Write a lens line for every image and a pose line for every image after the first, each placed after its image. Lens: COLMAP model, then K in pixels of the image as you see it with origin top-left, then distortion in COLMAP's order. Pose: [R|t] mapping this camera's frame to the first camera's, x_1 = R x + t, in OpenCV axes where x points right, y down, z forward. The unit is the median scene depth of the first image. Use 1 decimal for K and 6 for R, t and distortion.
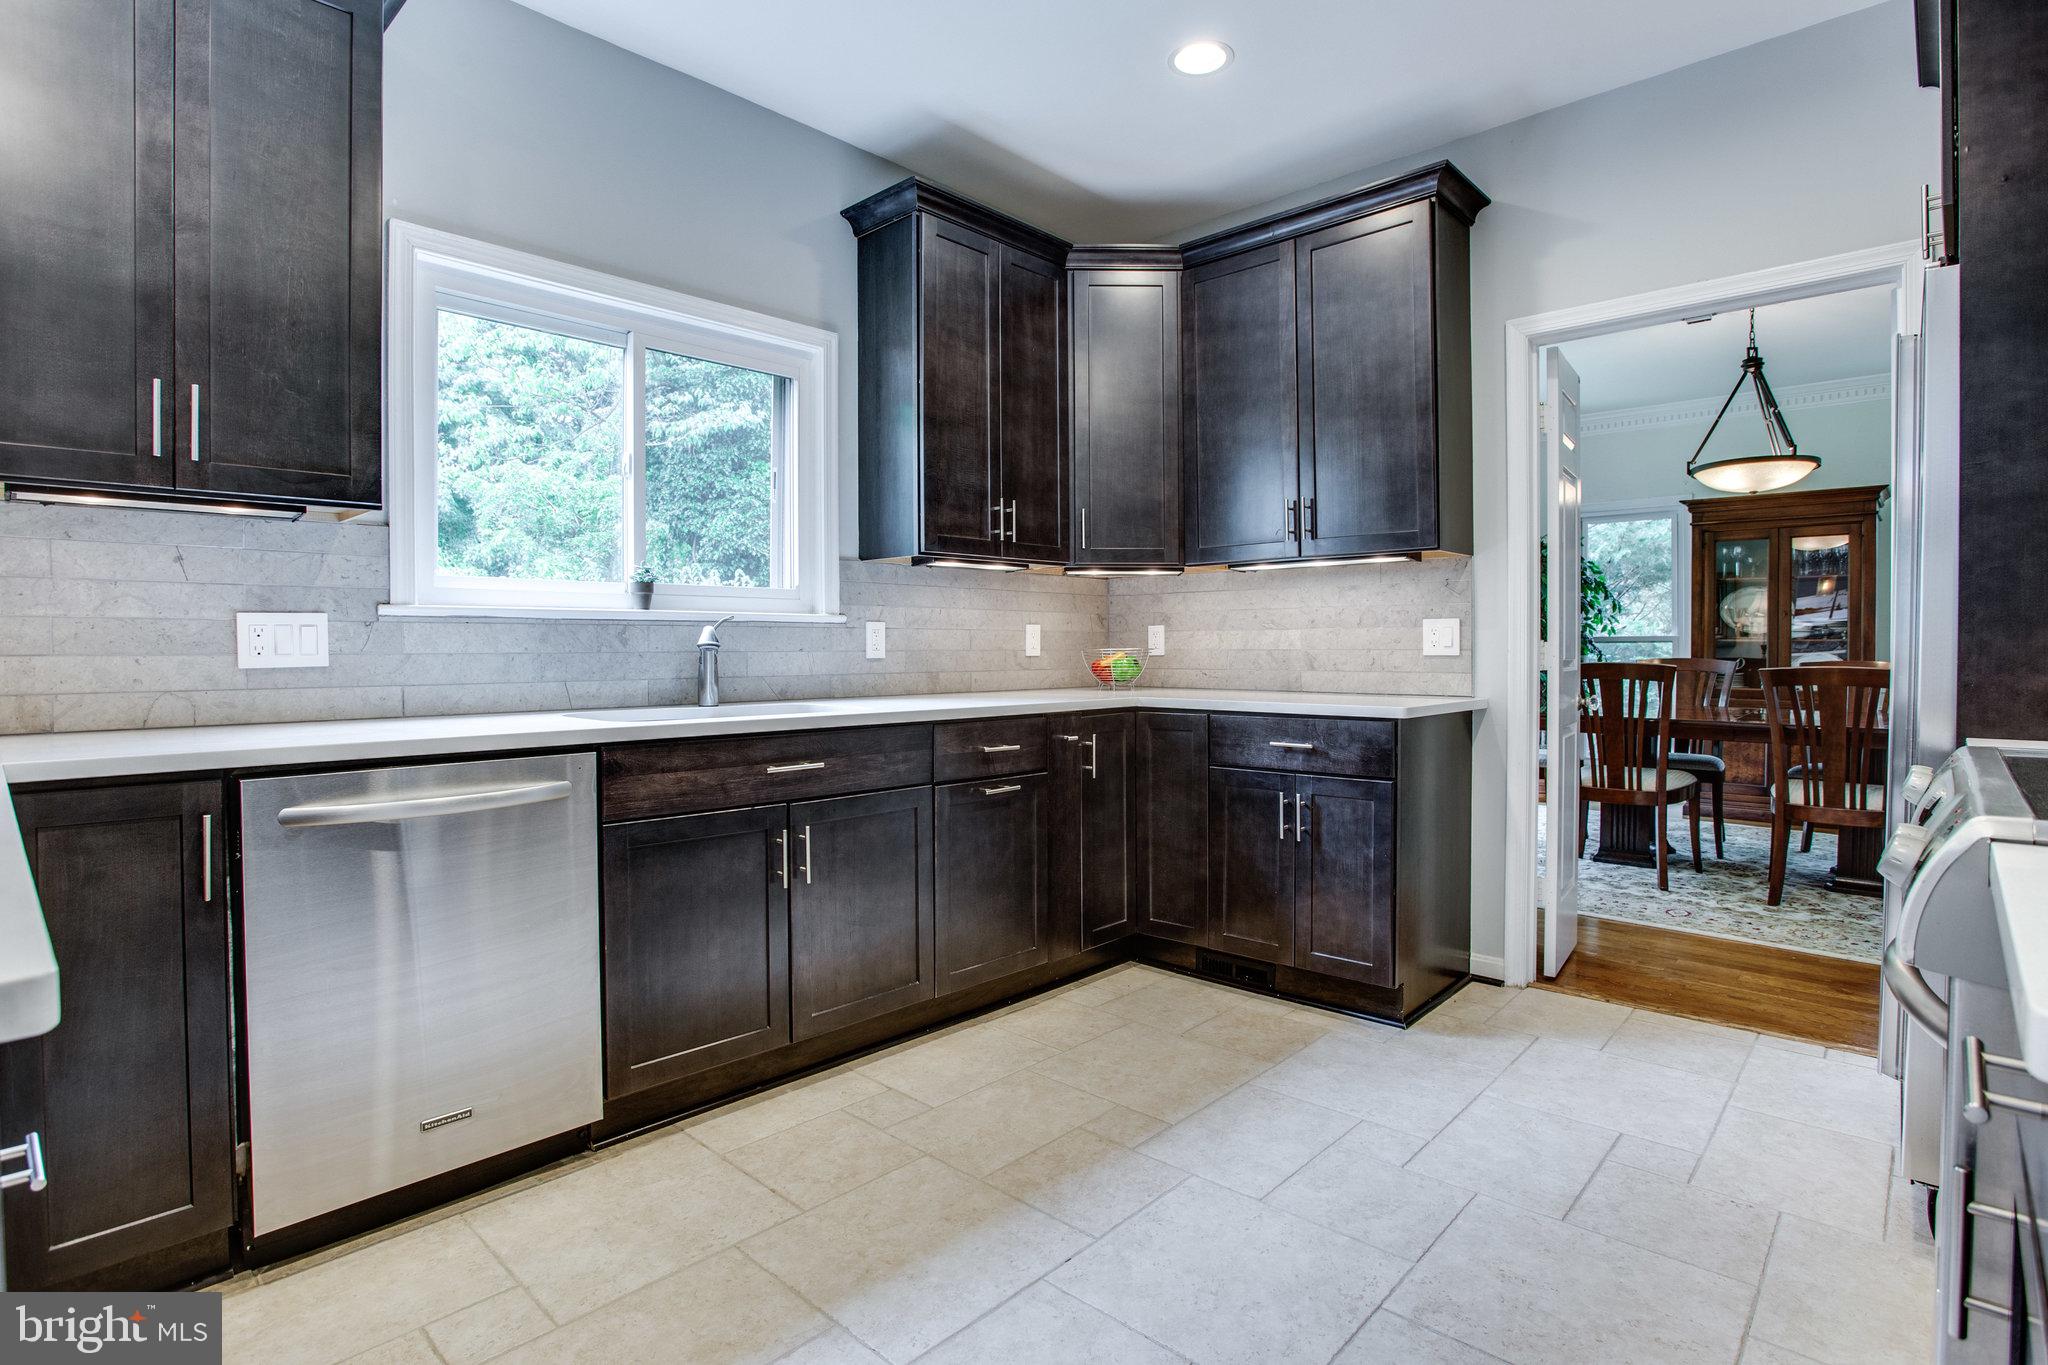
lens RADIAL K [[1024.8, 0, 1024.8], [0, 1024.8, 660.6], [0, 0, 1]] dist [-0.056287, 0.020239]
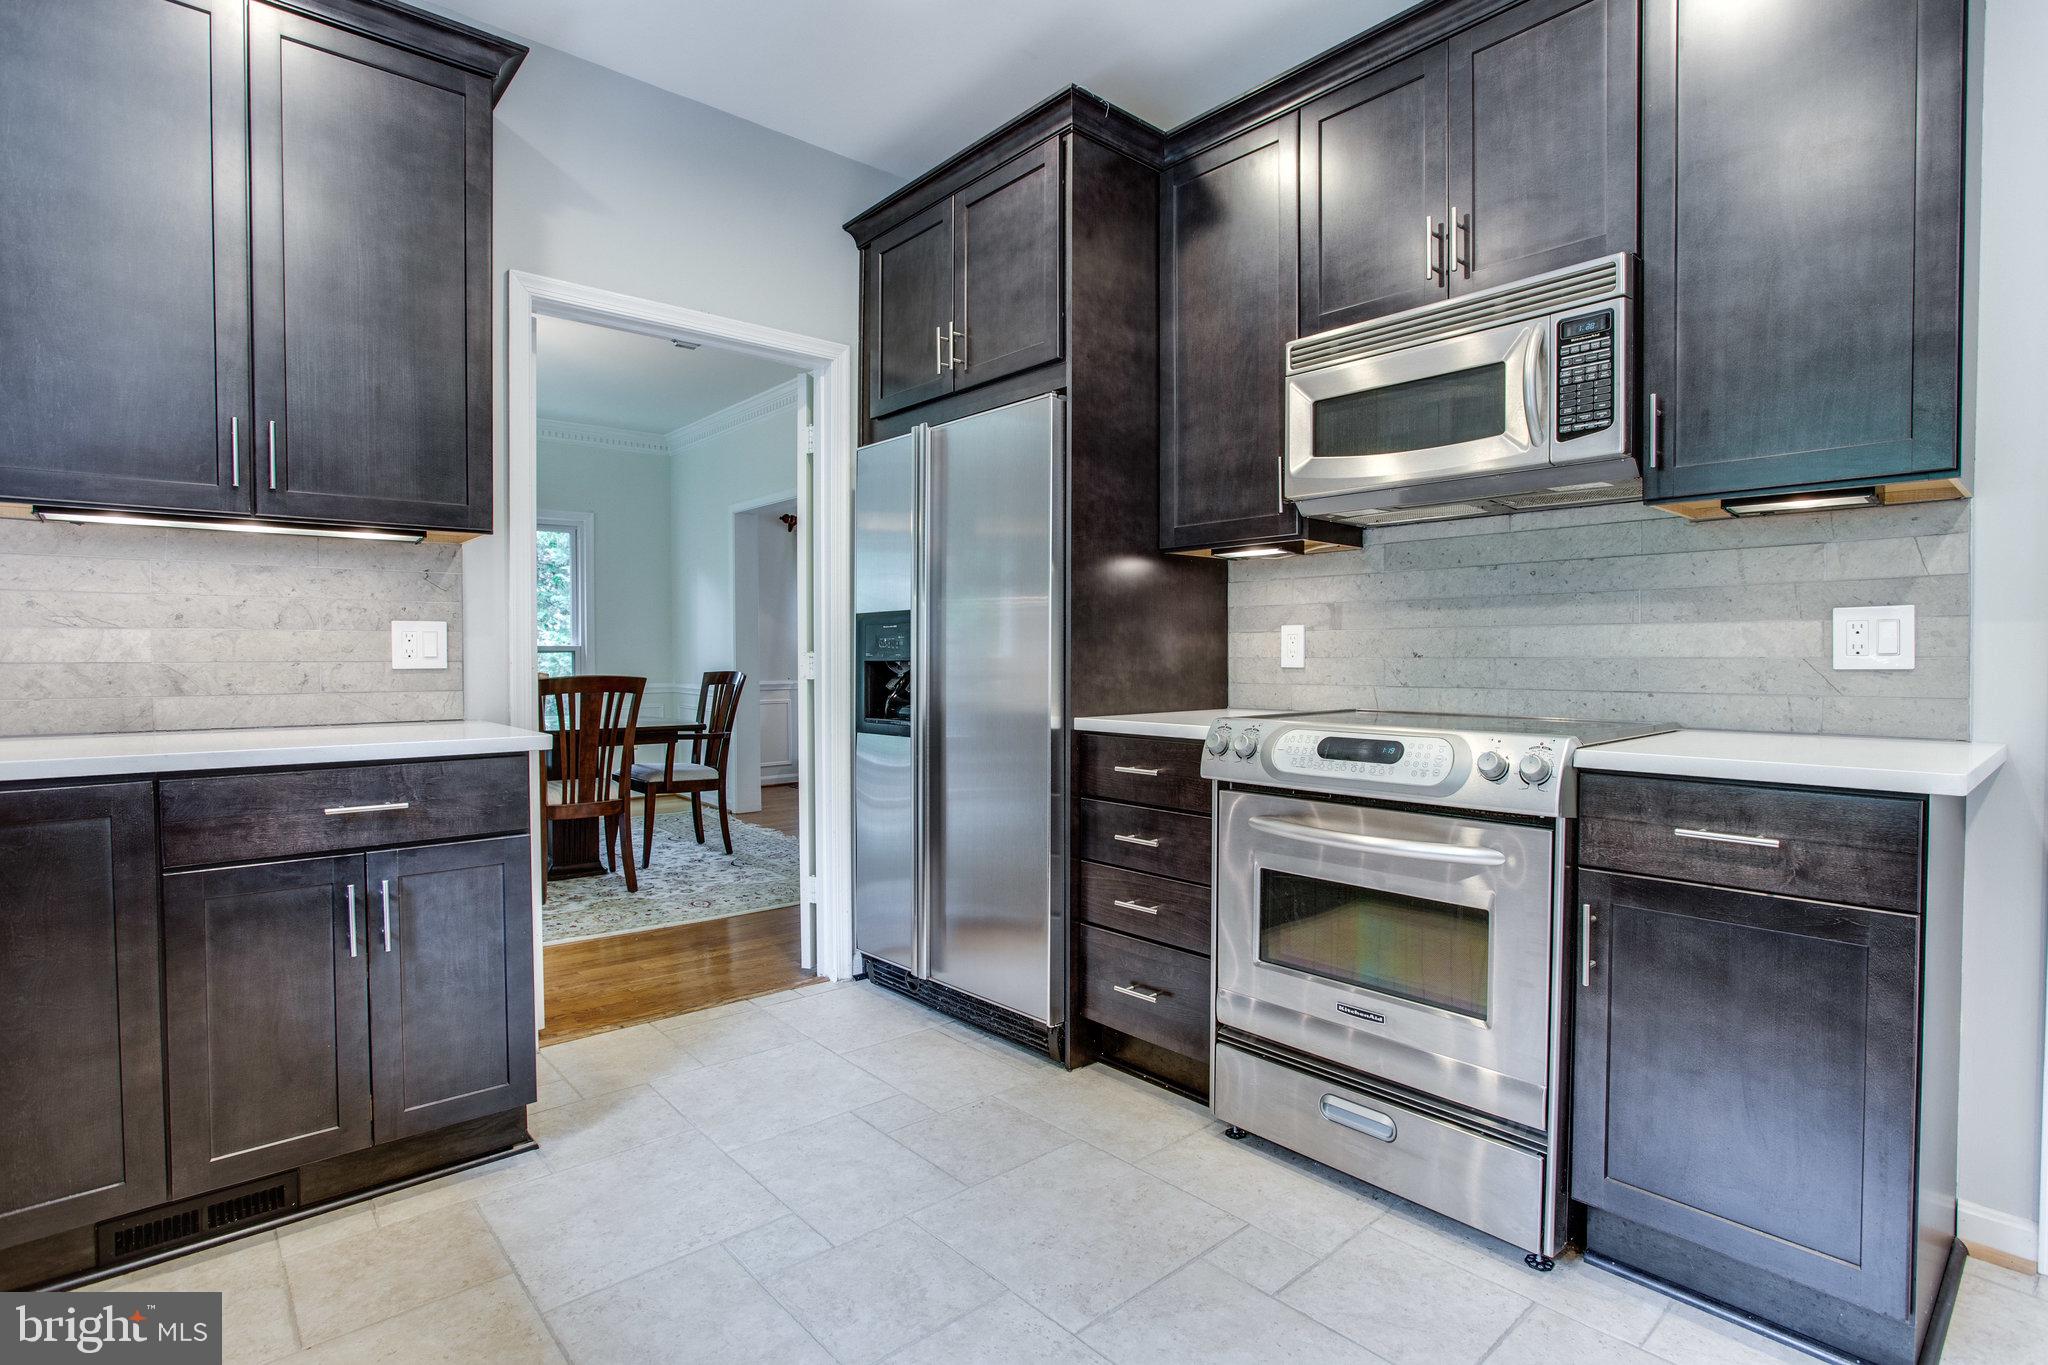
lens RADIAL K [[1012.2, 0, 1024.0], [0, 1012.2, 682.5], [0, 0, 1]] dist [-0.024971, 0.000117]
pose [[0.087588, -0.022599, 0.995900, -0.306834], [0.012818, 0.999685, 0.021557, -0.005391], [-0.996074, 0.010877, 0.087850, 0.483815]]
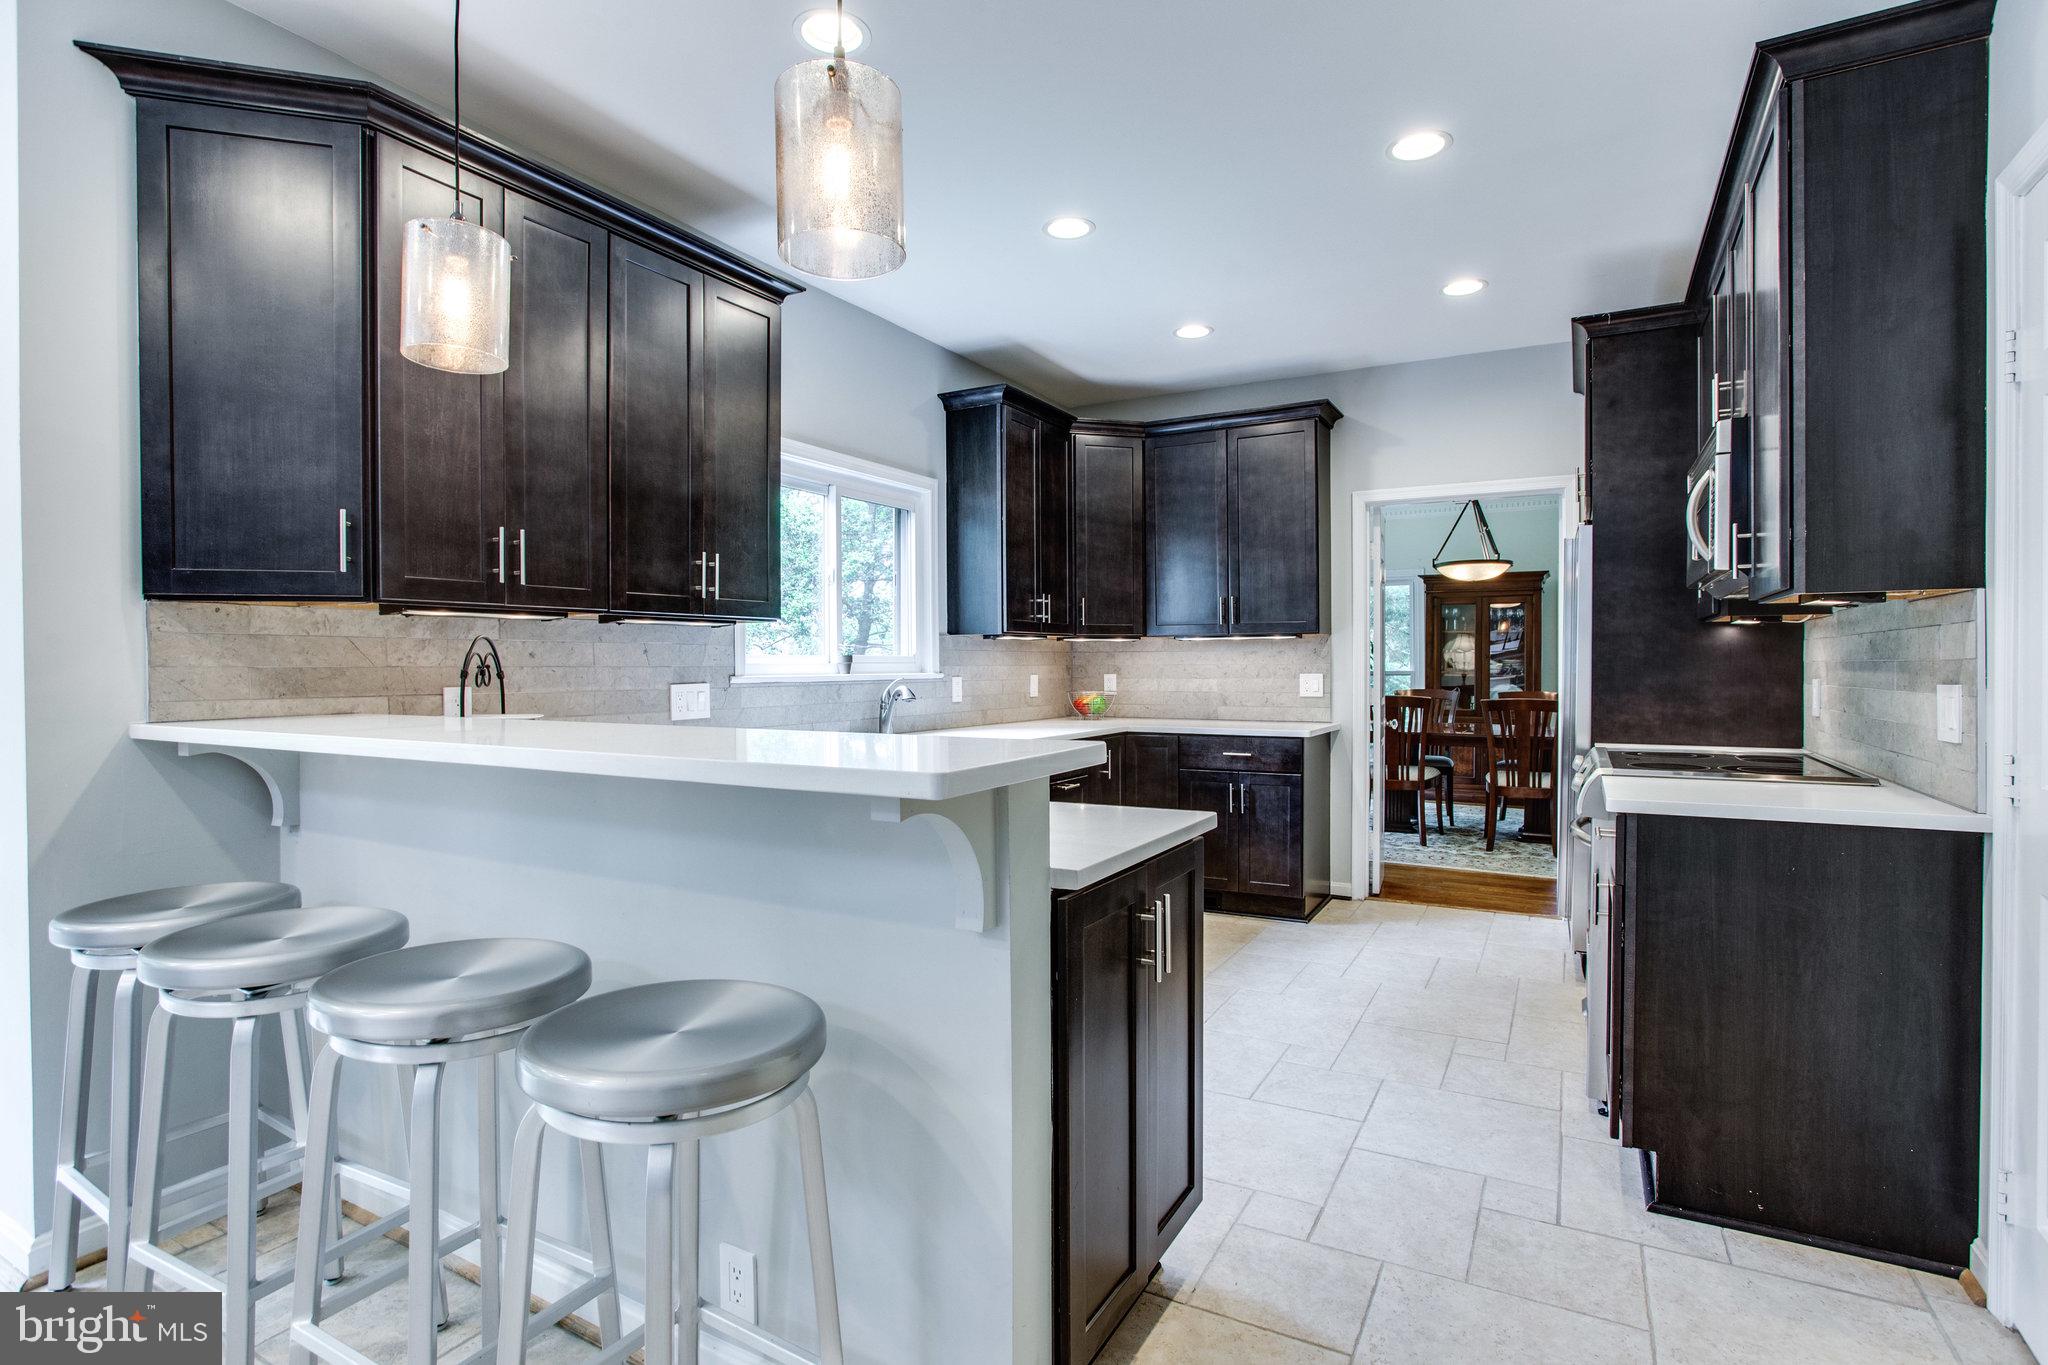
lens RADIAL K [[1012.2, 0, 1024.0], [0, 1012.2, 682.5], [0, 0, 1]] dist [-0.024971, 0.000117]
pose [[0.970297, -0.005710, 0.241848, -0.418045], [0.004722, 0.999978, 0.004666, -0.037283], [-0.241869, -0.003385, 0.970303, -0.438223]]
